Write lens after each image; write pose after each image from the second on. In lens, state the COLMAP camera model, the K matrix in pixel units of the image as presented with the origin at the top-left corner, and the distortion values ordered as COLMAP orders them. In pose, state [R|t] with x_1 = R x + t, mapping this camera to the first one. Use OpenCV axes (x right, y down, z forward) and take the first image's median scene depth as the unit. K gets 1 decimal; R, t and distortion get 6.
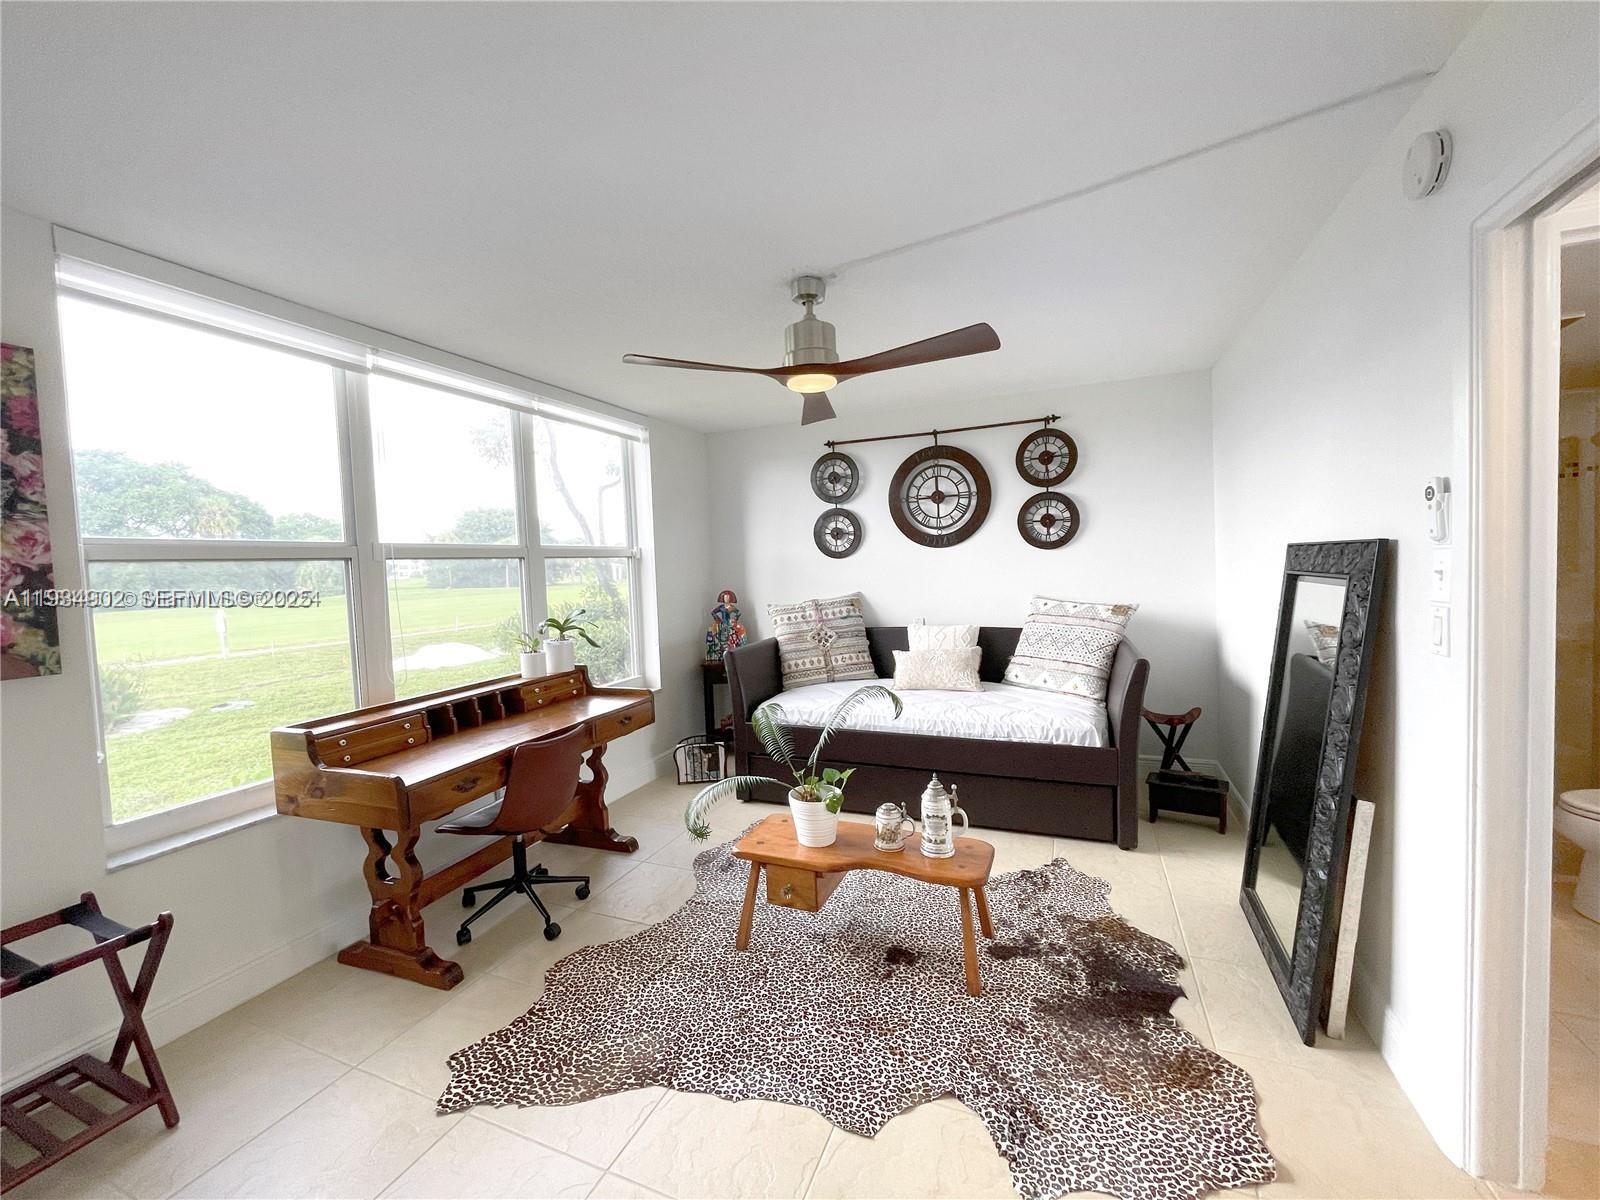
lens RADIAL K [[652.2, 0, 787.9], [0, 652.2, 602.5], [0, 0, 1]] dist [-0.001754, 0.000698]
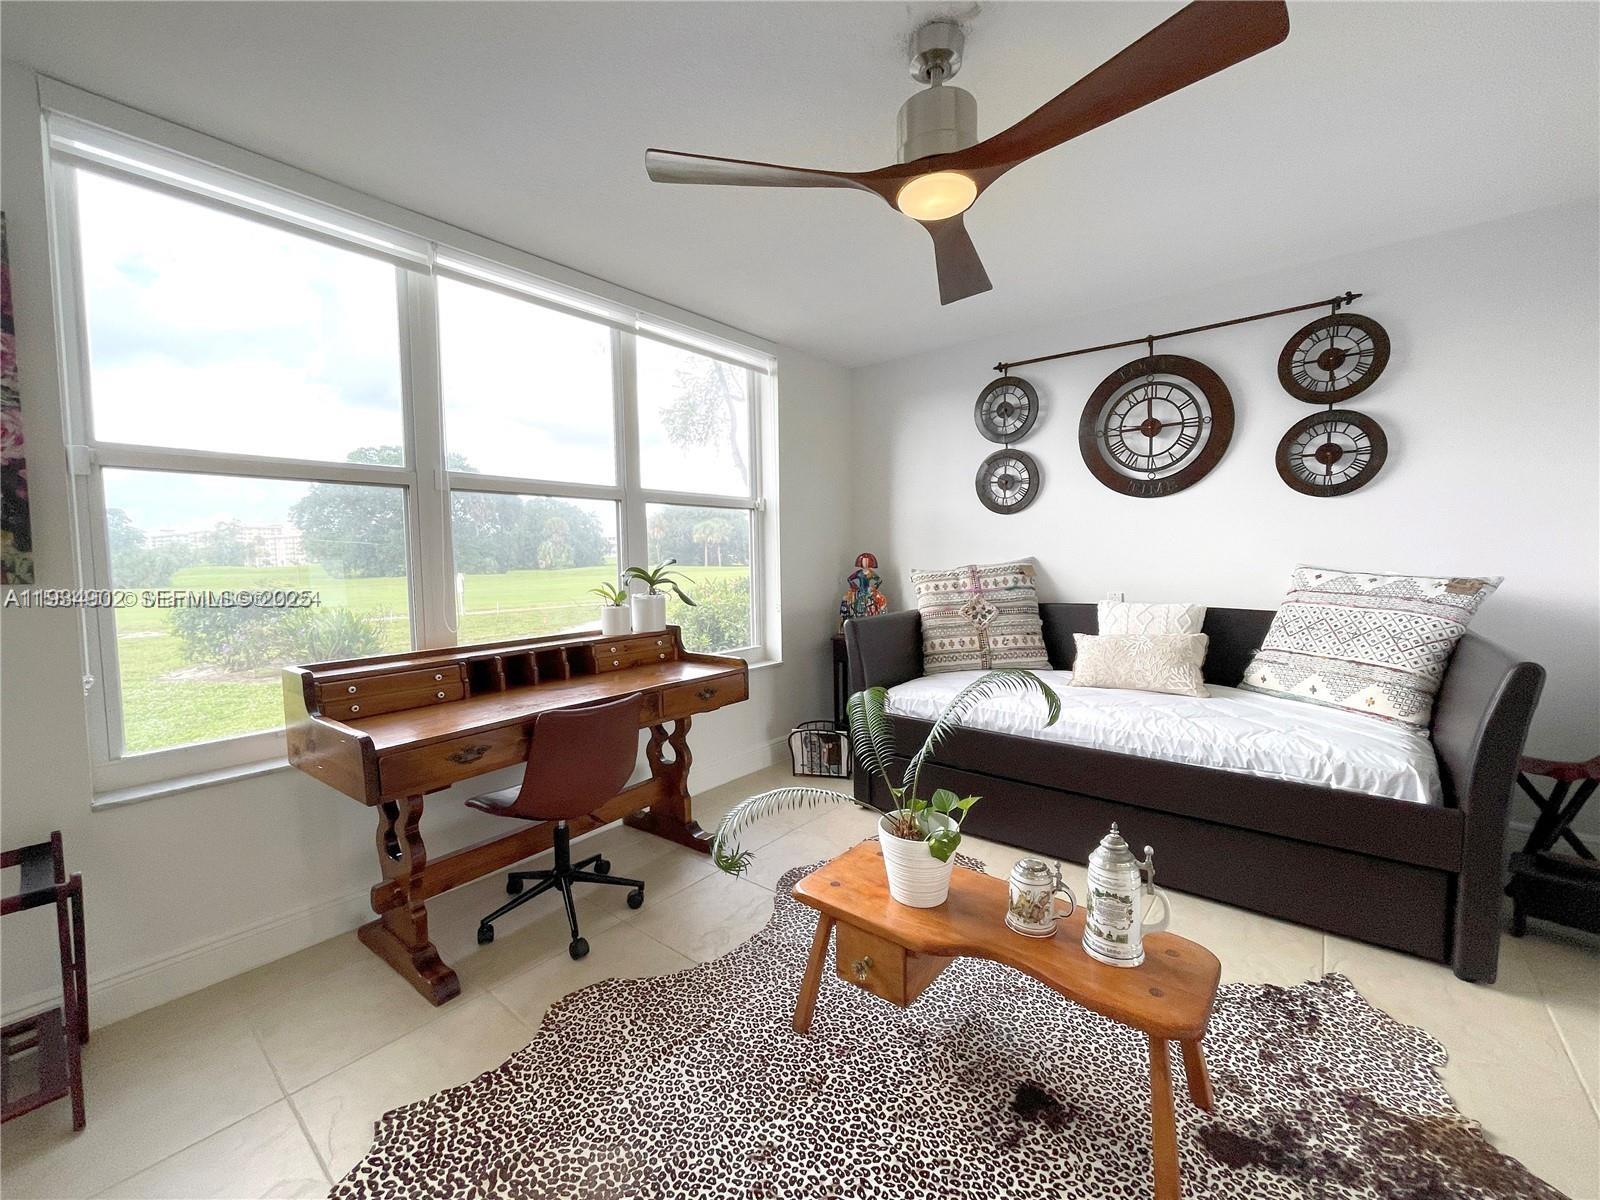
lens RADIAL K [[652.2, 0, 788.0], [0, 652.2, 598.2], [0, 0, 1]] dist [-0.001754, 0.000698]
pose [[0.960250, 0.043783, -0.275687, 0.076864], [-0.039209, 0.998987, 0.022086, 0.045611], [0.276375, -0.010398, 0.960994, 0.284013]]
